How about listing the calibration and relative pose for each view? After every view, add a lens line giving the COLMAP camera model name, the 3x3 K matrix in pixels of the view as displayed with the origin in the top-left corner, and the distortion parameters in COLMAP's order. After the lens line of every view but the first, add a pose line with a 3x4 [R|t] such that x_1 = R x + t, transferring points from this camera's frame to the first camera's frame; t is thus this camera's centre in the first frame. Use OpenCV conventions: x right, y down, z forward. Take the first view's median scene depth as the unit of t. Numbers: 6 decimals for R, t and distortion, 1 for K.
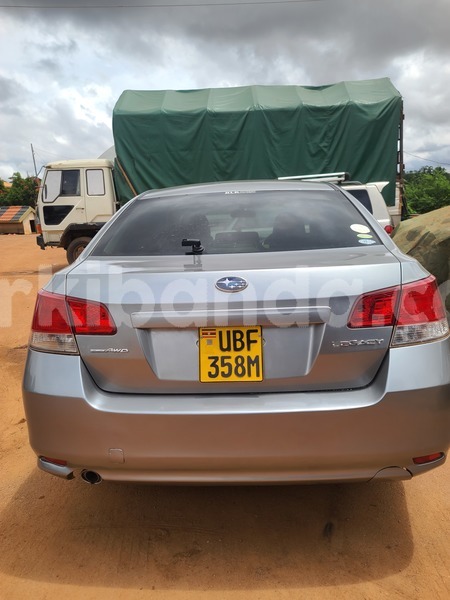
lens RADIAL K [[435.5, 0, 225.0], [0, 435.5, 300.0], [0, 0, 1]] dist [0.029641, -0.010542]
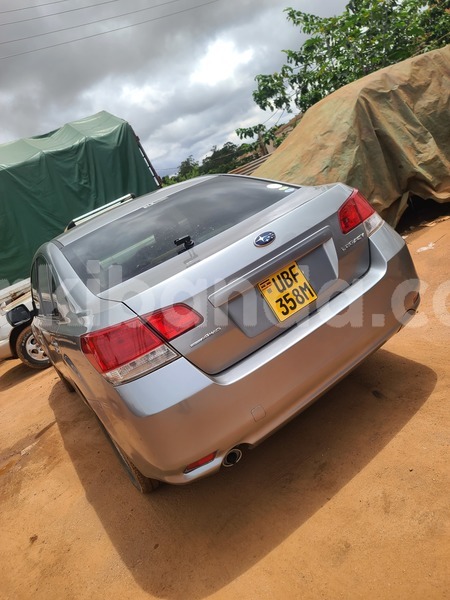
lens RADIAL K [[435.5, 0, 225.0], [0, 435.5, 300.0], [0, 0, 1]] dist [0.029641, -0.010542]
pose [[0.774022, -0.436517, 0.458632, -0.616988], [0.471399, 0.880879, 0.042836, 0.008294], [-0.422698, 0.183042, 0.887593, -0.011995]]
